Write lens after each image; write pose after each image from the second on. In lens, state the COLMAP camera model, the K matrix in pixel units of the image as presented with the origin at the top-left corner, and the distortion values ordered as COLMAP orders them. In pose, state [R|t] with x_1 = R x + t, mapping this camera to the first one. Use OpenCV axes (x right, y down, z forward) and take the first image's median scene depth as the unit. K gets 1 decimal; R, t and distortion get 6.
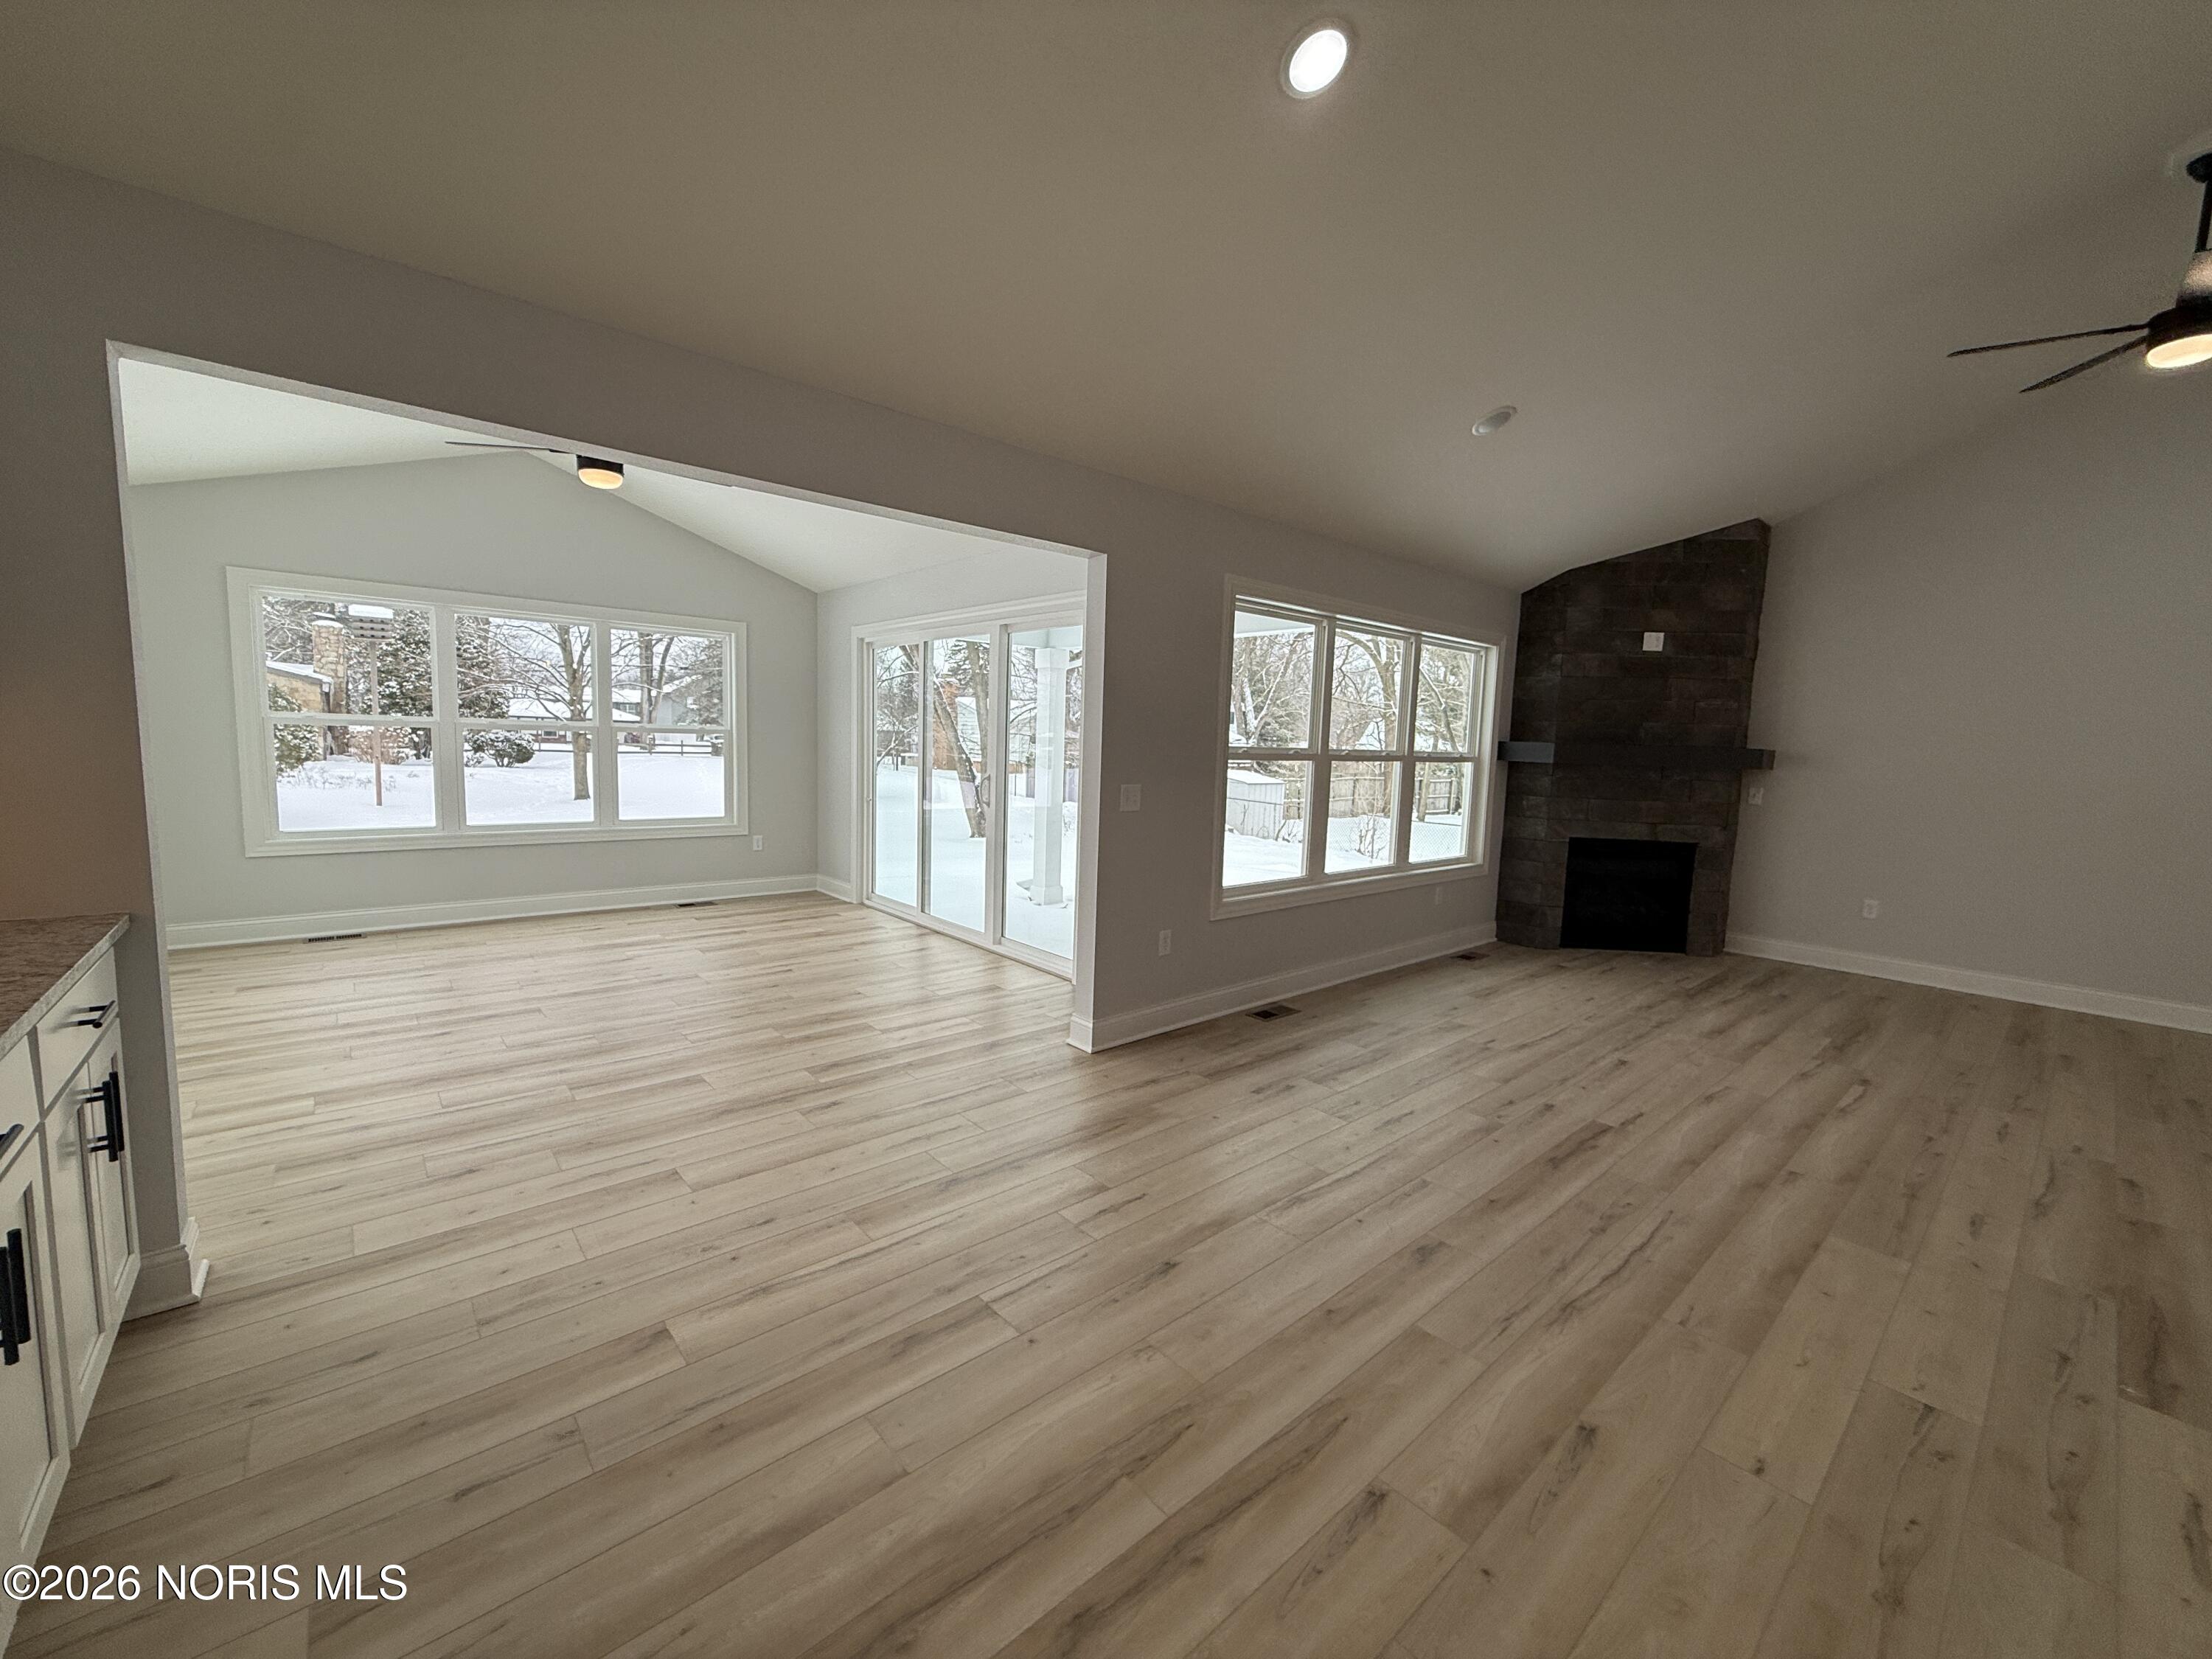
lens RADIAL K [[882.9, 0, 1103.8], [0, 882.9, 821.9], [0, 0, 1]] dist [0.001679, -0.000106]
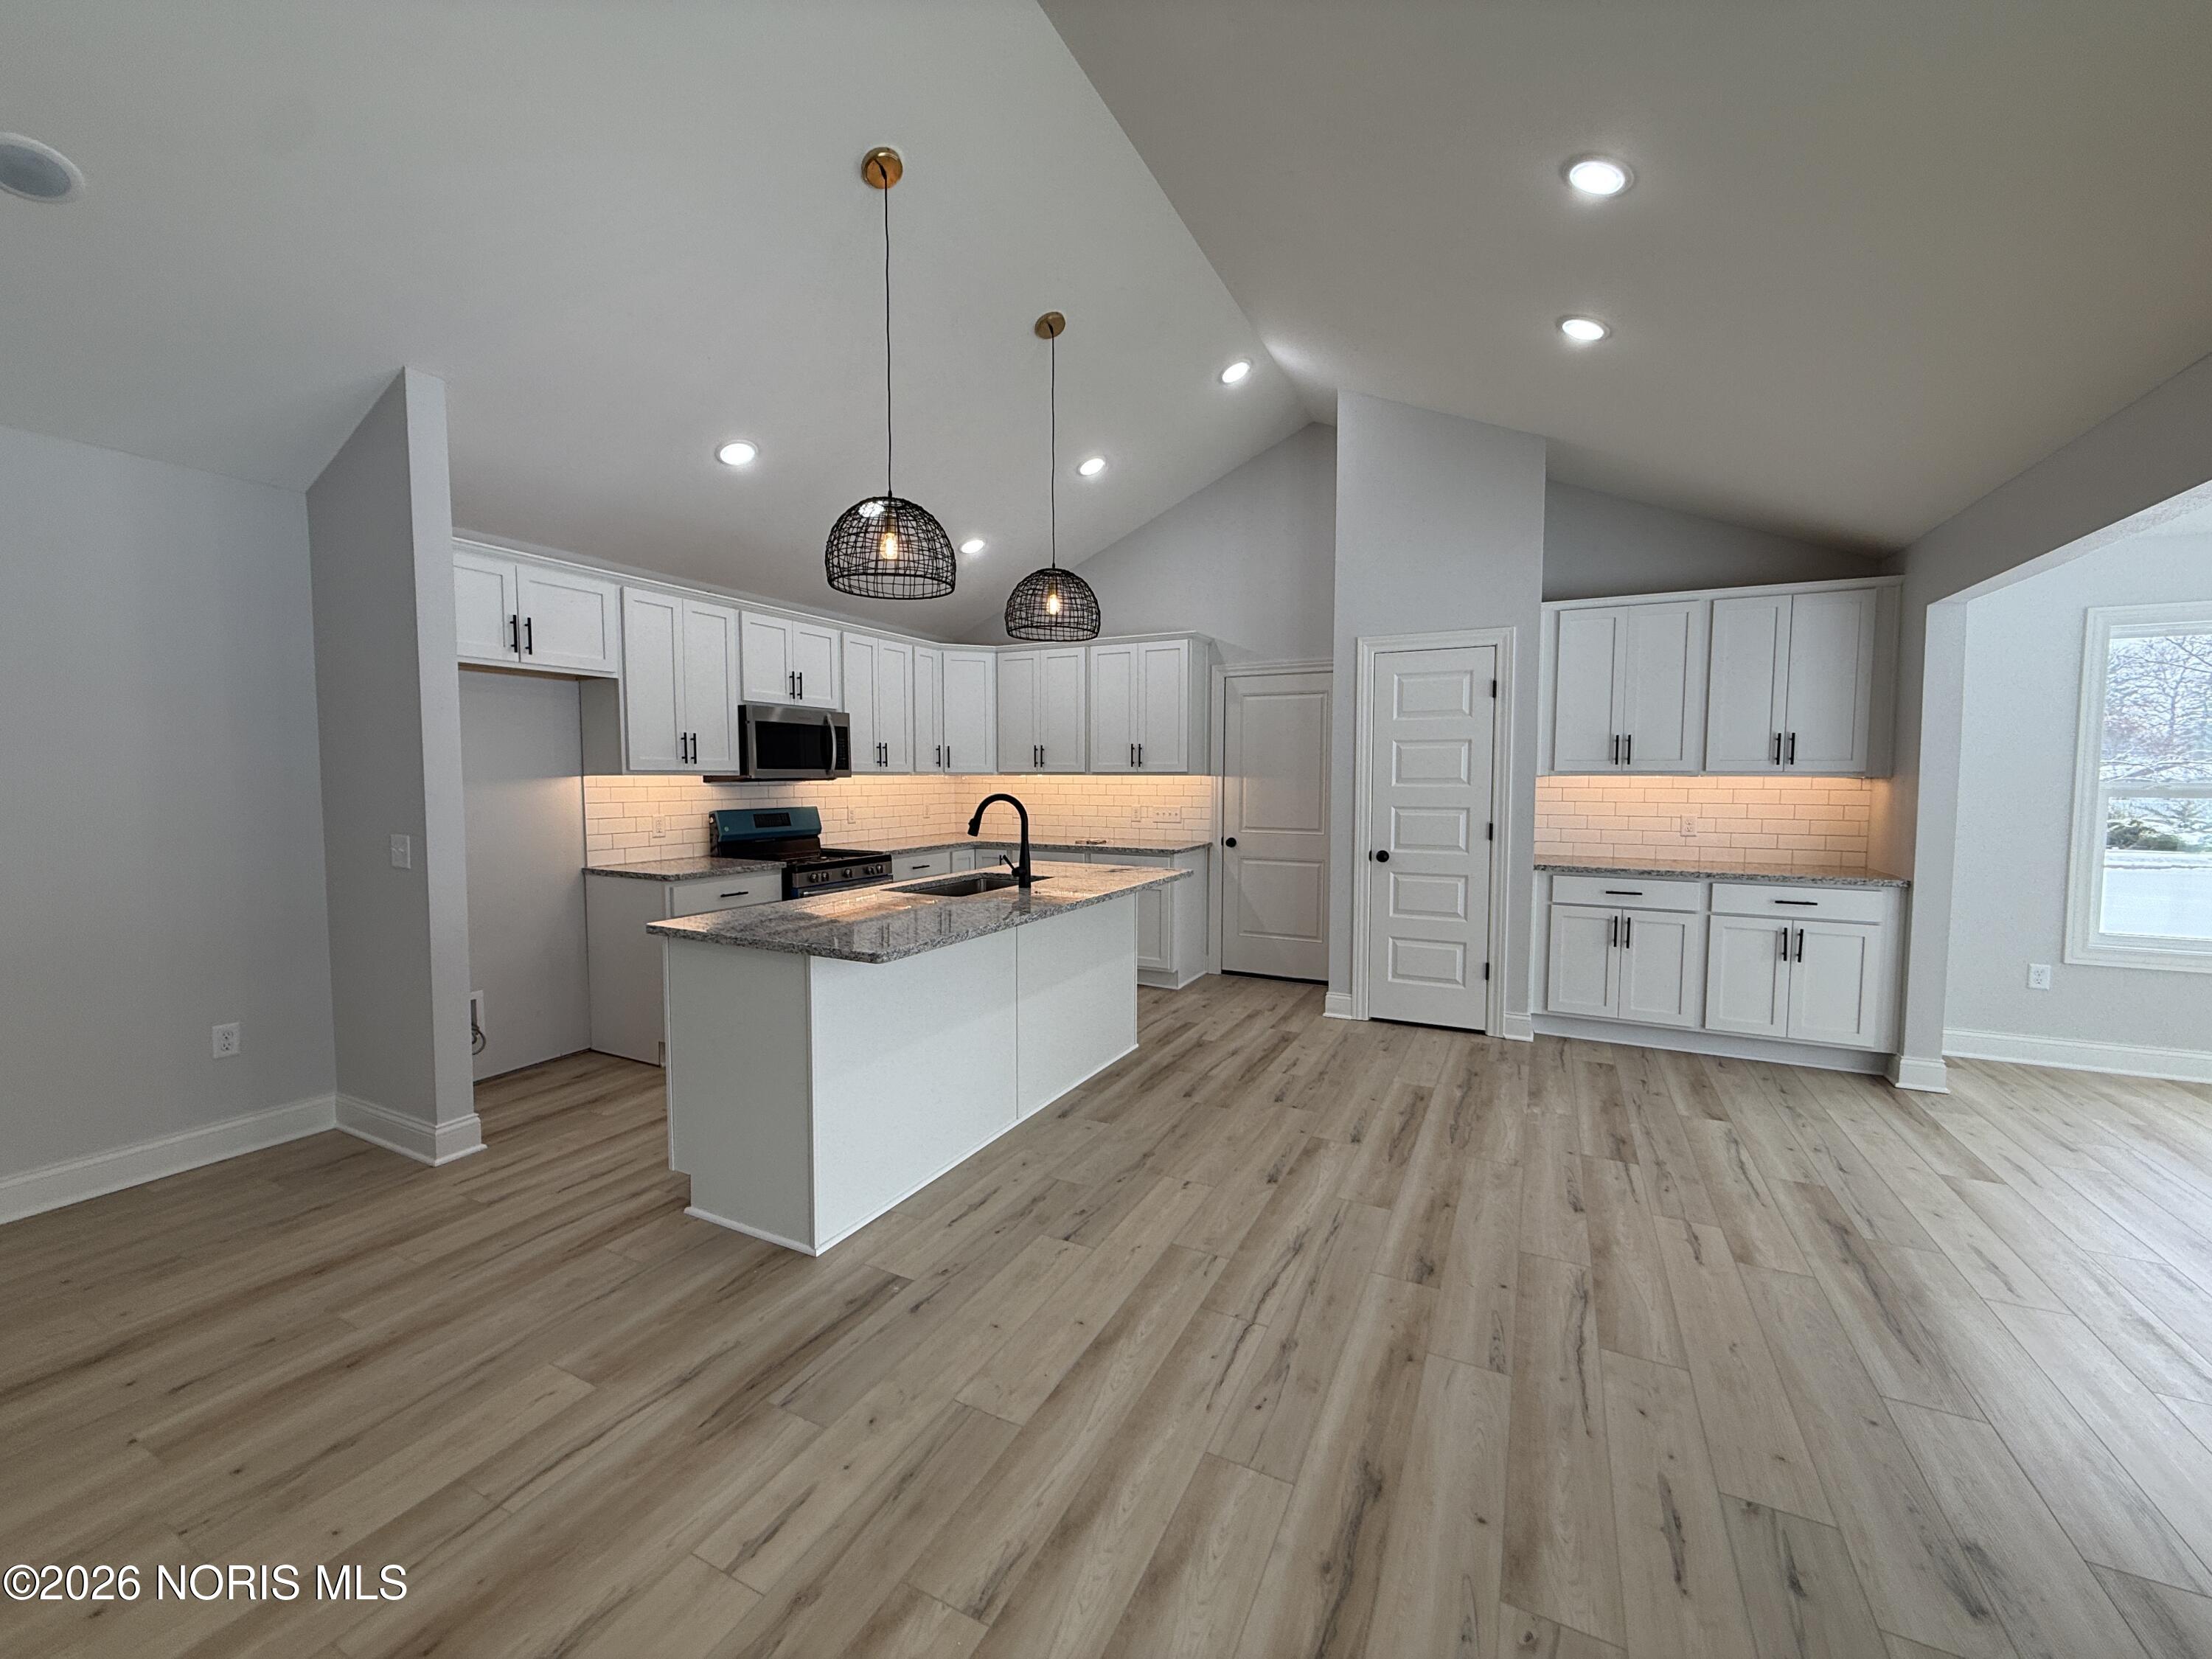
lens RADIAL K [[882.9, 0, 1104.6], [0, 882.9, 835.1], [0, 0, 1]] dist [0.001679, -0.000106]
pose [[-0.925105, -0.007311, -0.379640, 1.183760], [-0.067779, 0.986937, 0.146157, -0.148582], [0.373612, 0.160942, -0.913516, 1.839681]]
